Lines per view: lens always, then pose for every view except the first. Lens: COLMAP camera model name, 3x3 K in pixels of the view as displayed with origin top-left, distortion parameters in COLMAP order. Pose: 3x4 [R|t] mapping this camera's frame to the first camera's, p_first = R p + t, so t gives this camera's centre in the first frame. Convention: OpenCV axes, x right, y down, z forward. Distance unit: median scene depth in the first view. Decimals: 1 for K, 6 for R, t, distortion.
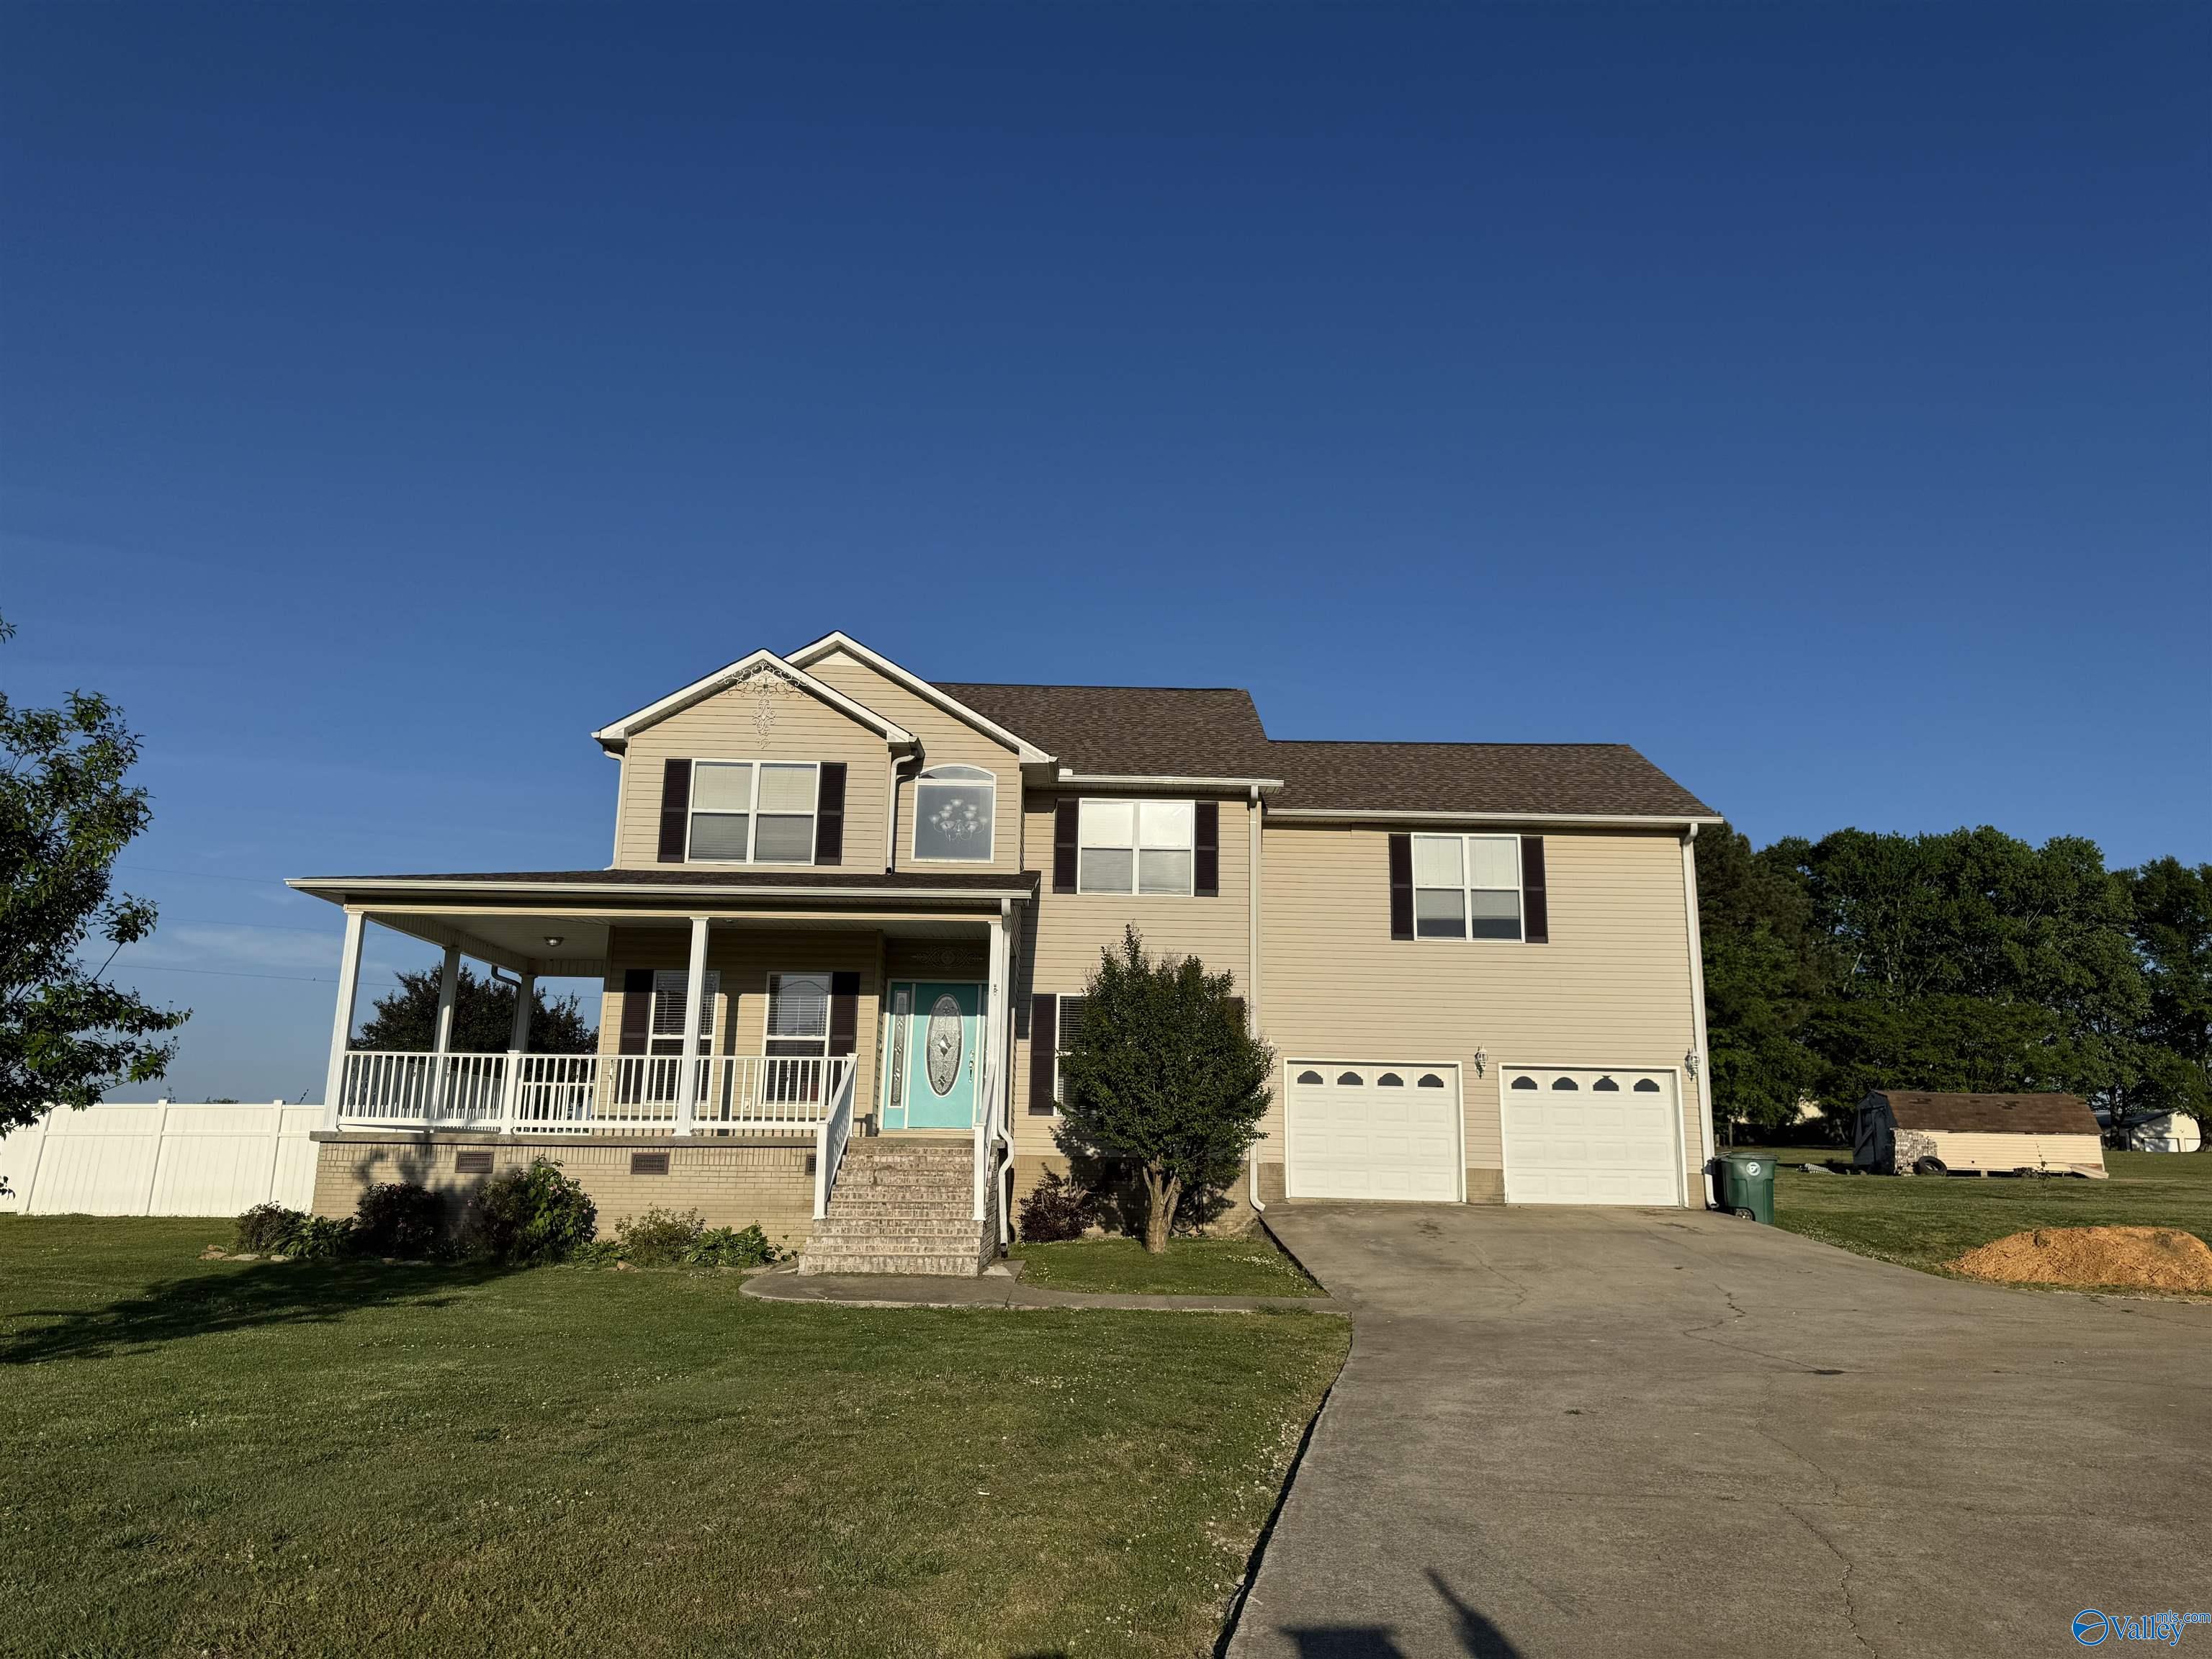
lens RADIAL K [[1536.7, 0, 1106.0], [0, 1536.7, 829.5], [0, 0, 1]] dist [0.105465, -0.159833]
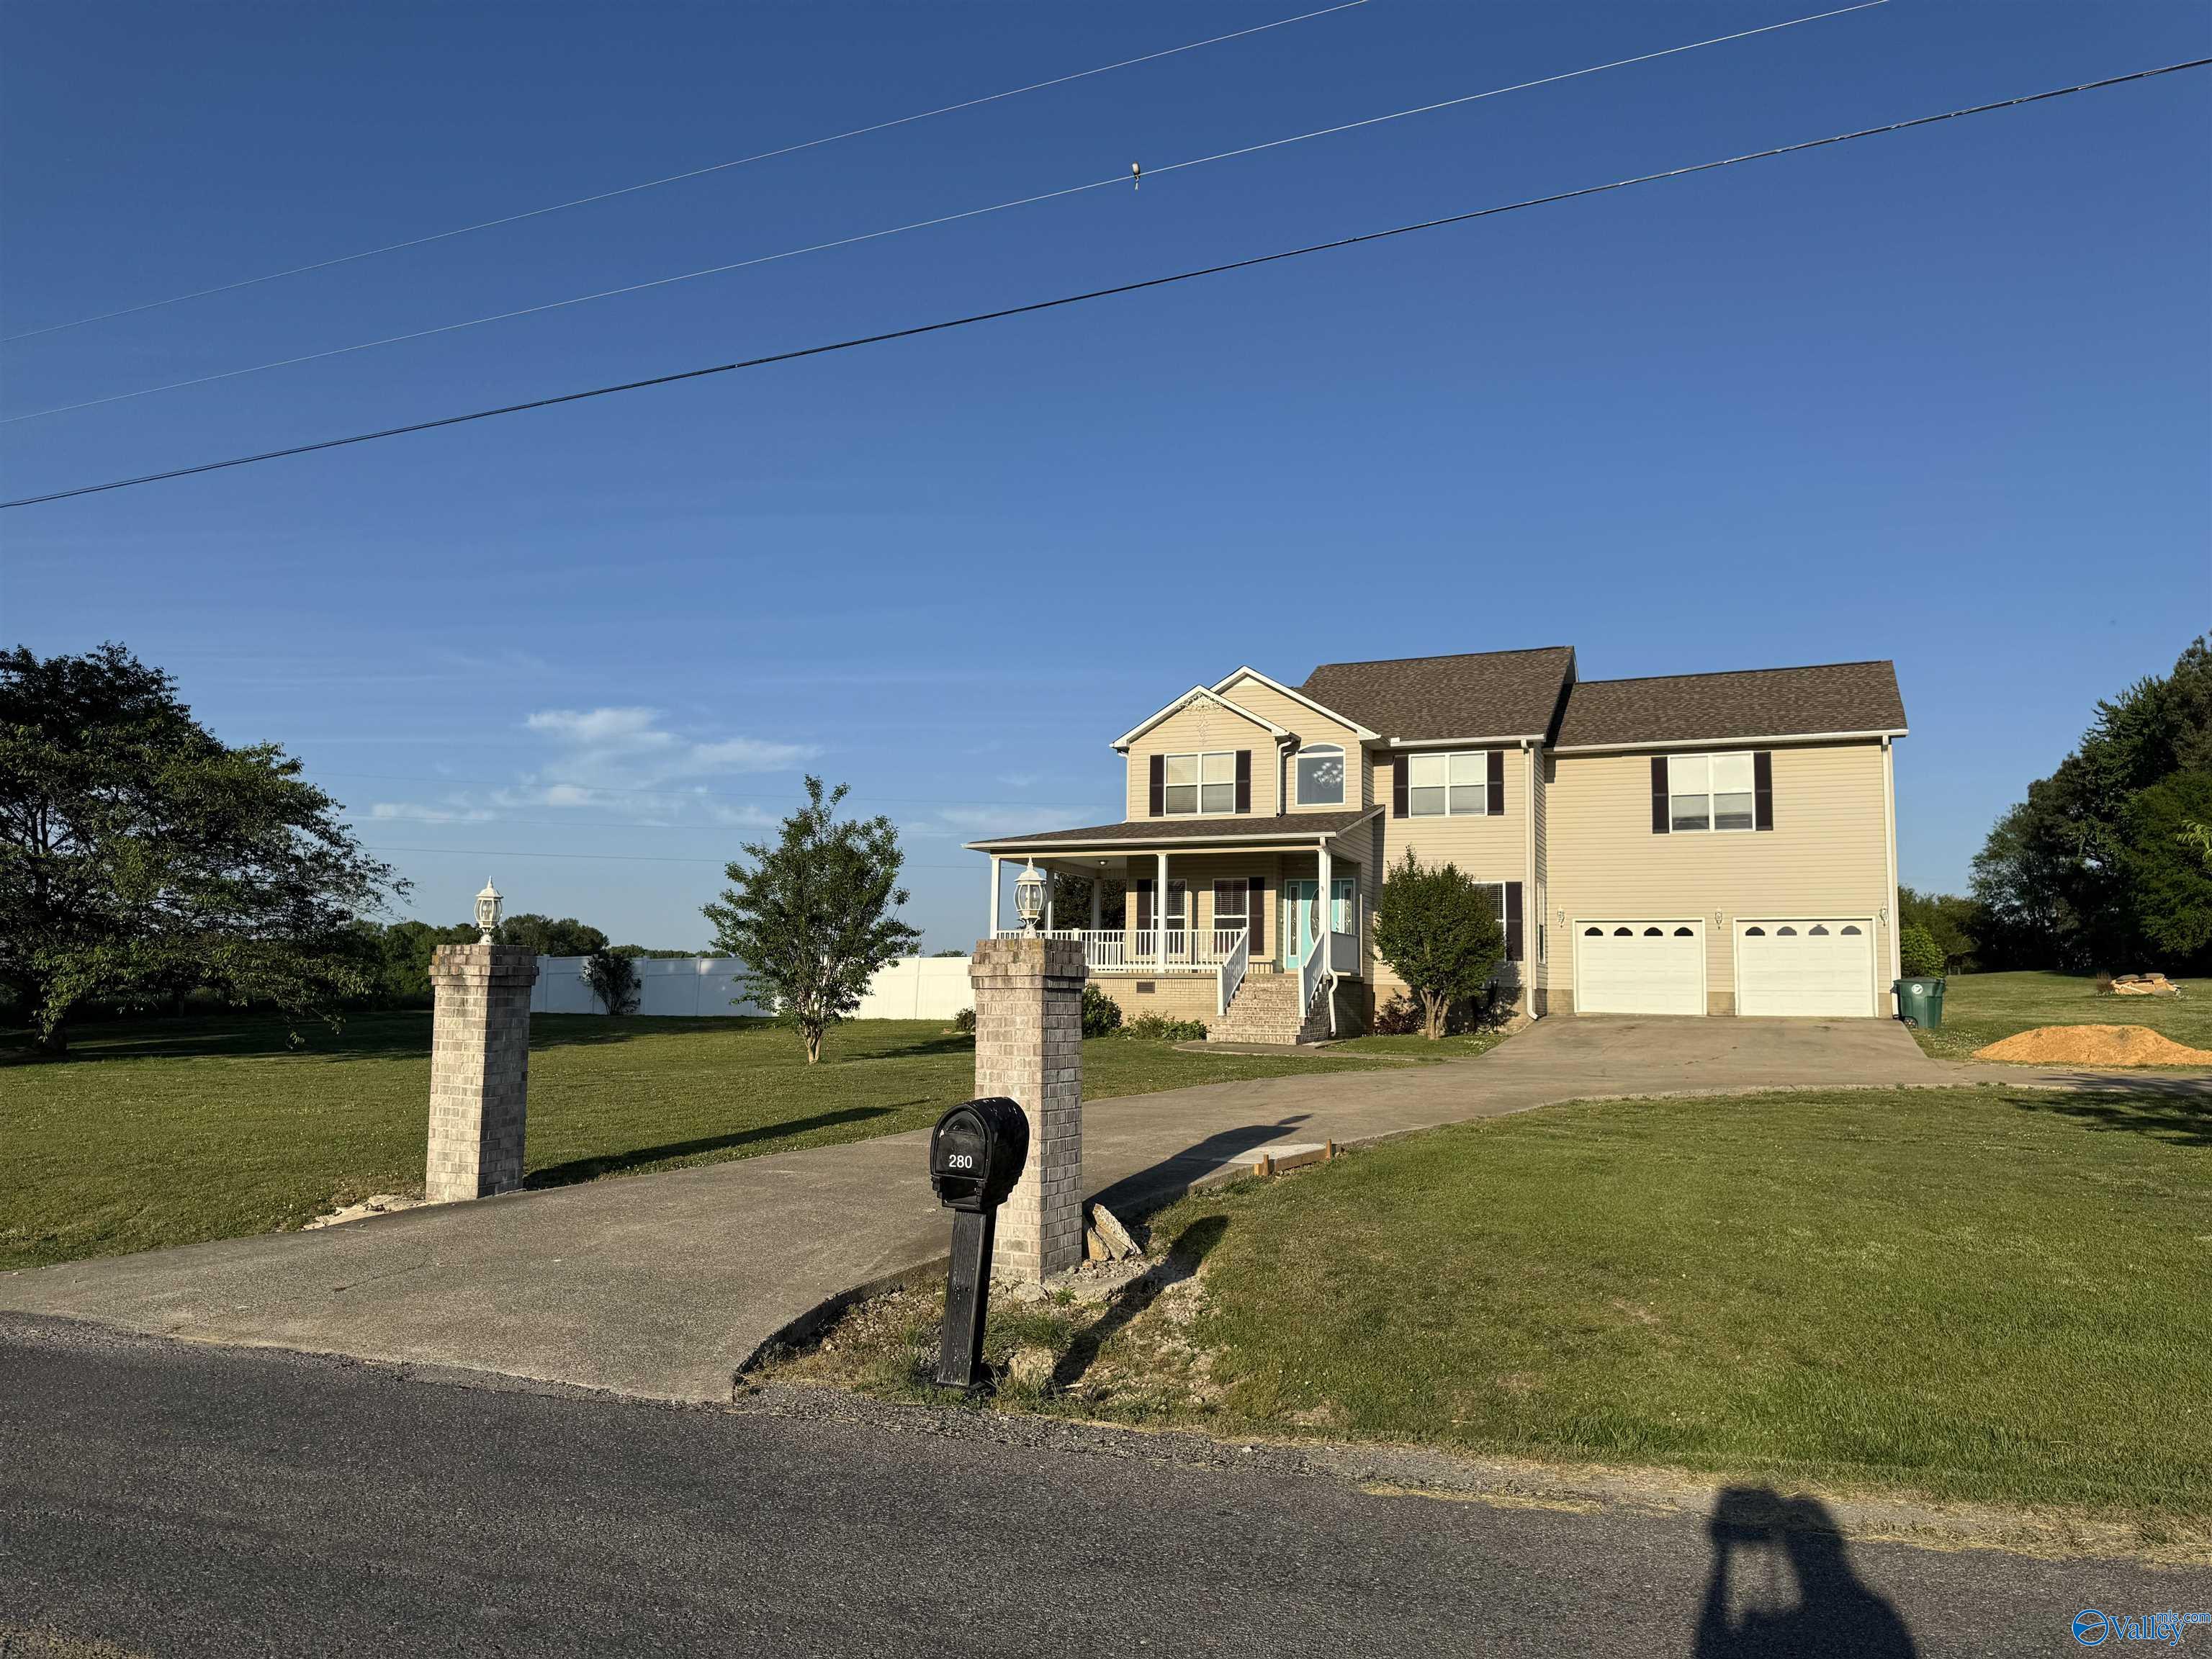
lens RADIAL K [[1536.7, 0, 1106.0], [0, 1536.7, 829.5], [0, 0, 1]] dist [0.105465, -0.159833]
pose [[0.915290, -0.049310, -0.399765, 0.334369], [0.088444, 0.992861, 0.080033, -0.101583], [0.392964, -0.108610, 0.913117, -0.555783]]
